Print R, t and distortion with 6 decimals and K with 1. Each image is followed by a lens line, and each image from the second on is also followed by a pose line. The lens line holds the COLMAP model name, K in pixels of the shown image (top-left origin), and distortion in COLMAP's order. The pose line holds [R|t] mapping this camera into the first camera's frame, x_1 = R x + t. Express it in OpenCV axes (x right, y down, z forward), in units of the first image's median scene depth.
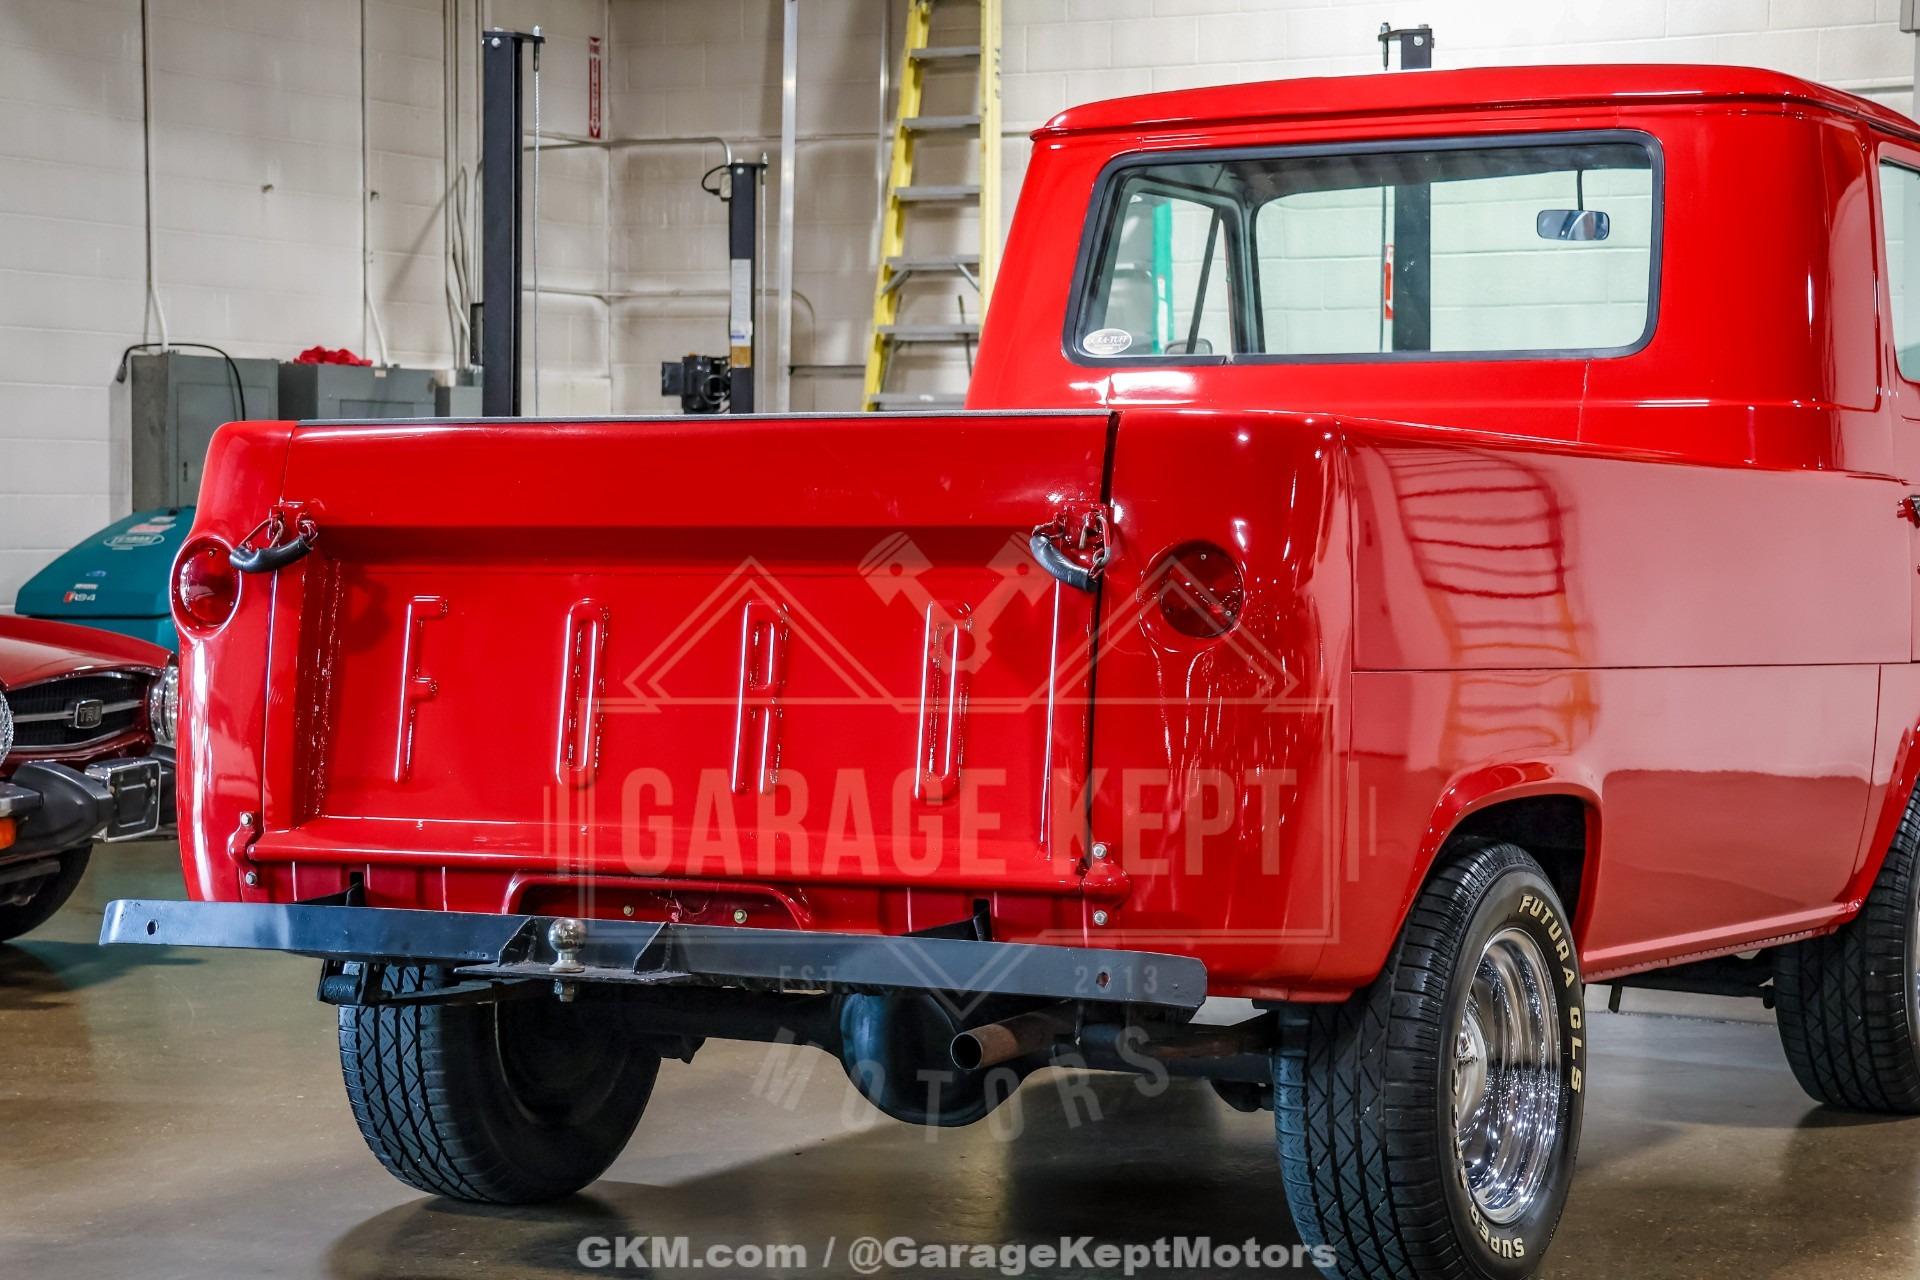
lens RADIAL K [[3318.6, 0, 960.0], [0, 3318.6, 640.0], [0, 0, 1]] dist [0.230253, 0.087863]
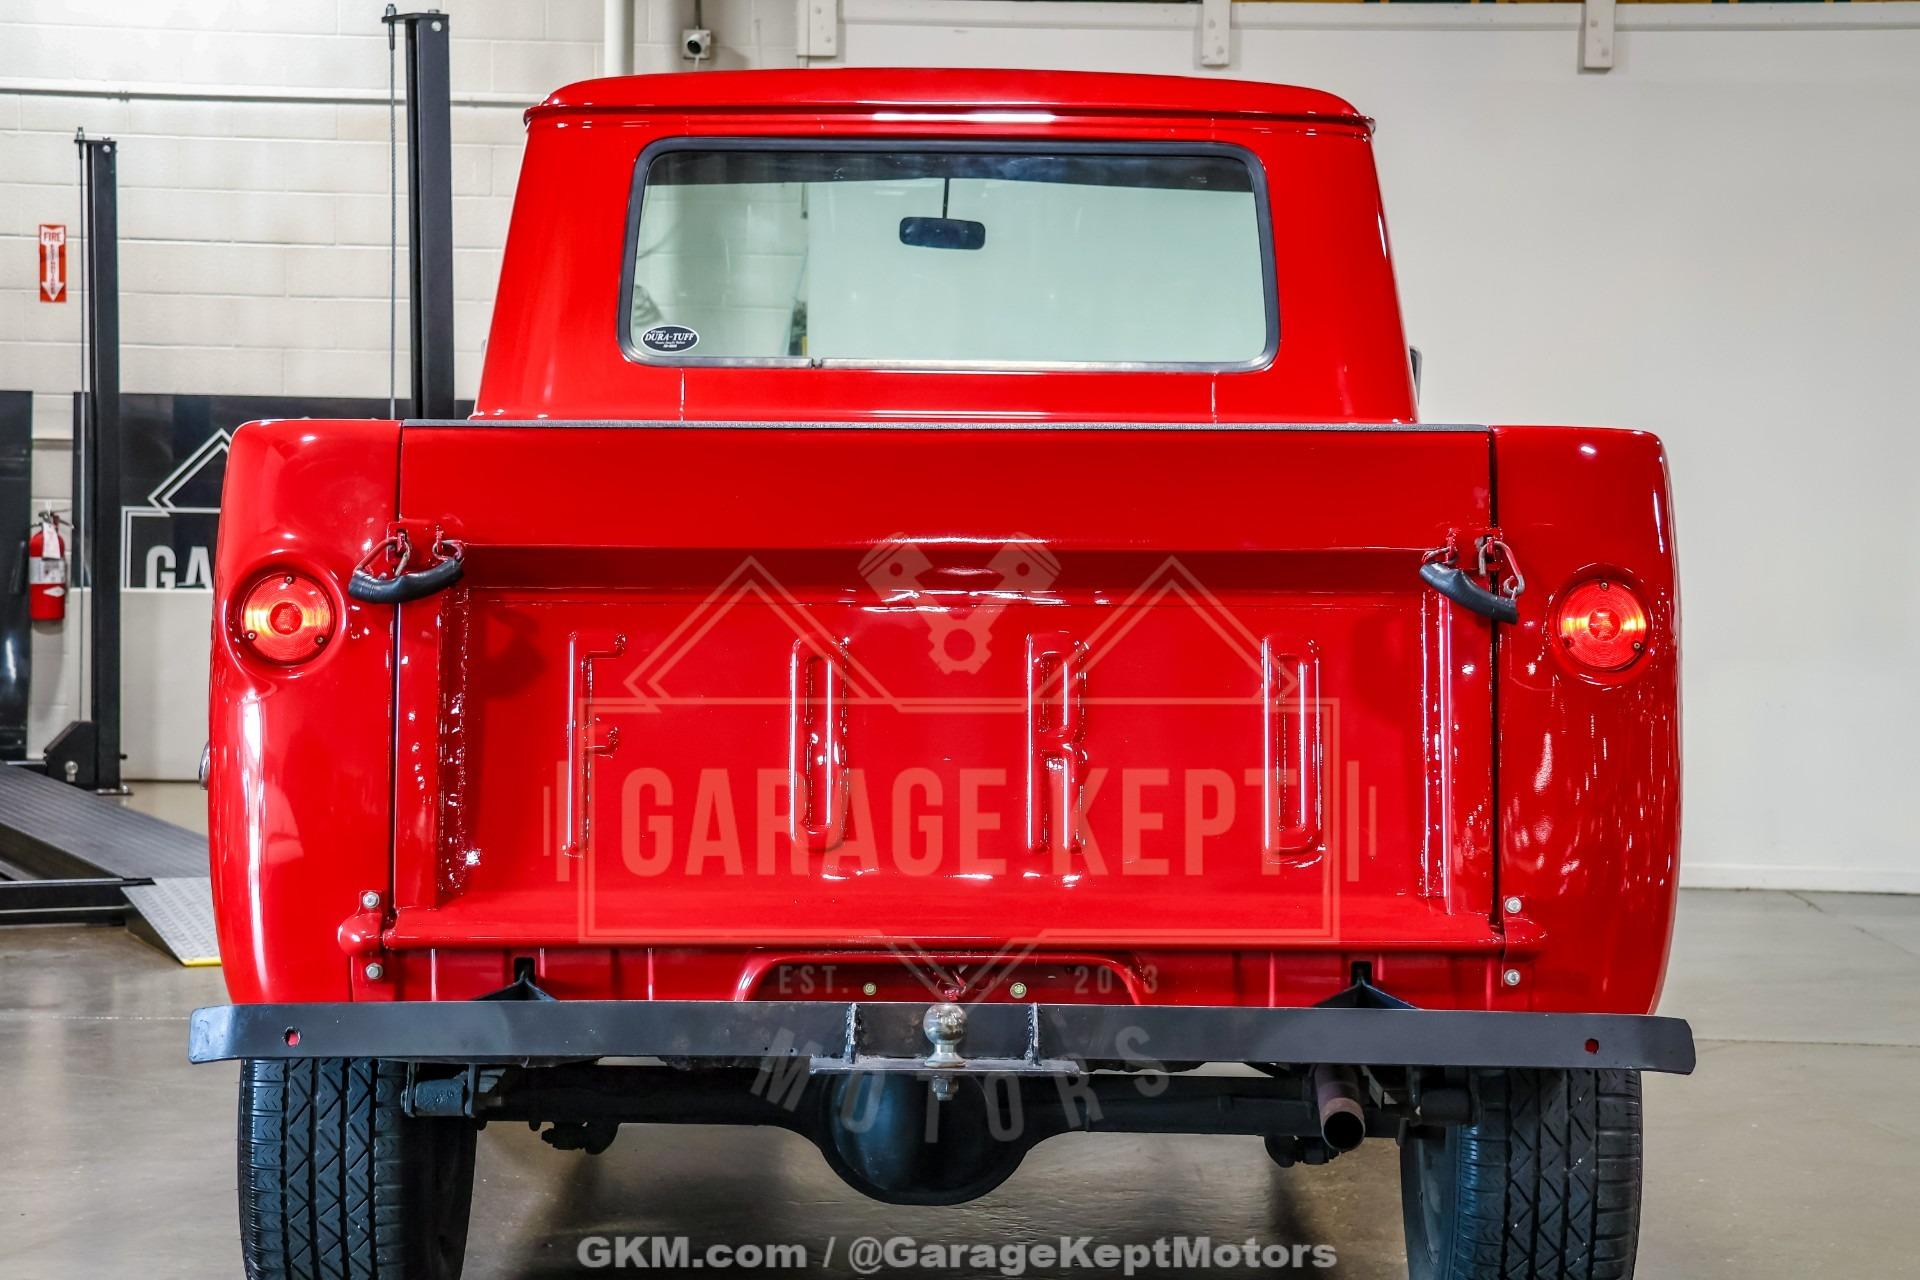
lens RADIAL K [[3323.9, 0, 960.0], [0, 3323.9, 640.0], [0, 0, 1]] dist [0.222447, 0.205079]
pose [[0.922395, -0.009292, 0.386135, -0.383237], [0.008749, 0.999957, 0.003164, -0.011908], [-0.386148, 0.000460, 0.922437, 0.170503]]
